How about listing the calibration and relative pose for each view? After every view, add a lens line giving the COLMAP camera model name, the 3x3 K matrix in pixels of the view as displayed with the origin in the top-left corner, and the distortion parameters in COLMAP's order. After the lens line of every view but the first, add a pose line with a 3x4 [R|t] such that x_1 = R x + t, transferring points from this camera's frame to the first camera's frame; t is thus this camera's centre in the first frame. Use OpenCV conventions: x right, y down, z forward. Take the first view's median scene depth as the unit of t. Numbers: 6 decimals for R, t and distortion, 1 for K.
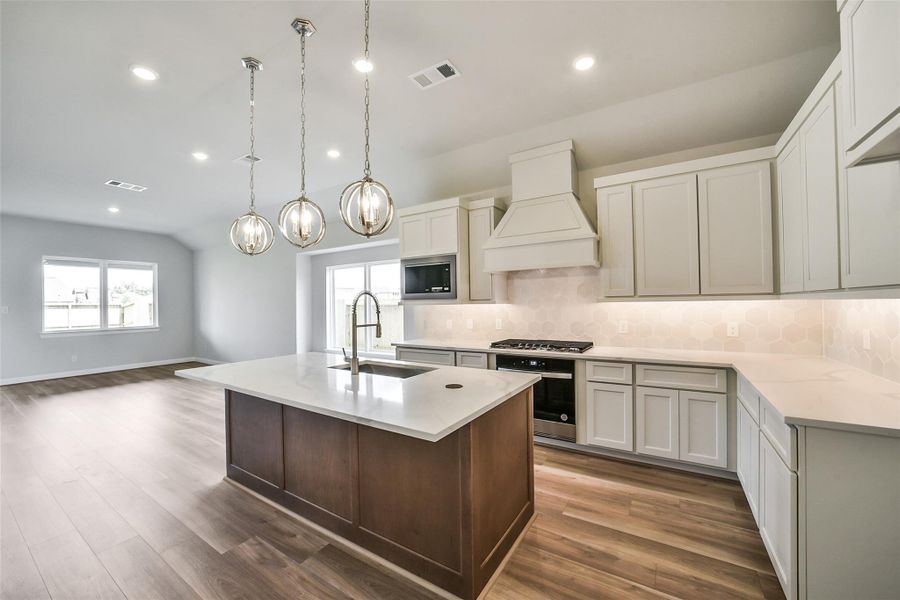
lens RADIAL K [[350.1, 0, 447.2], [0, 350.1, 298.4], [0, 0, 1]] dist [-0.020676, 0.001298]
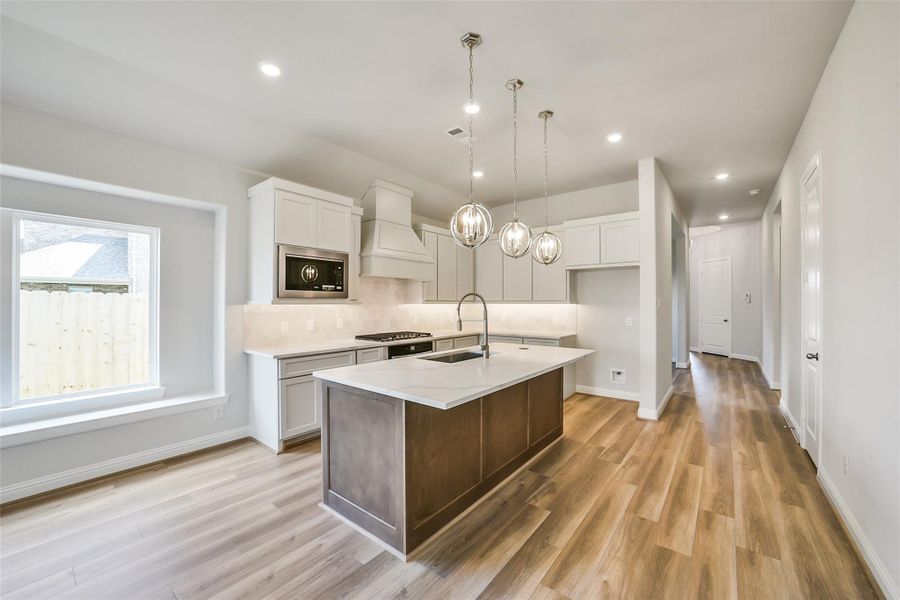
lens RADIAL K [[350.1, 0, 452.0], [0, 350.1, 301.4], [0, 0, 1]] dist [-0.020676, 0.001298]
pose [[0.101196, 0.018381, 0.994697, -0.844113], [-0.017049, 0.999715, -0.016739, 0.018660], [-0.994720, -0.015264, 0.101480, 0.547065]]
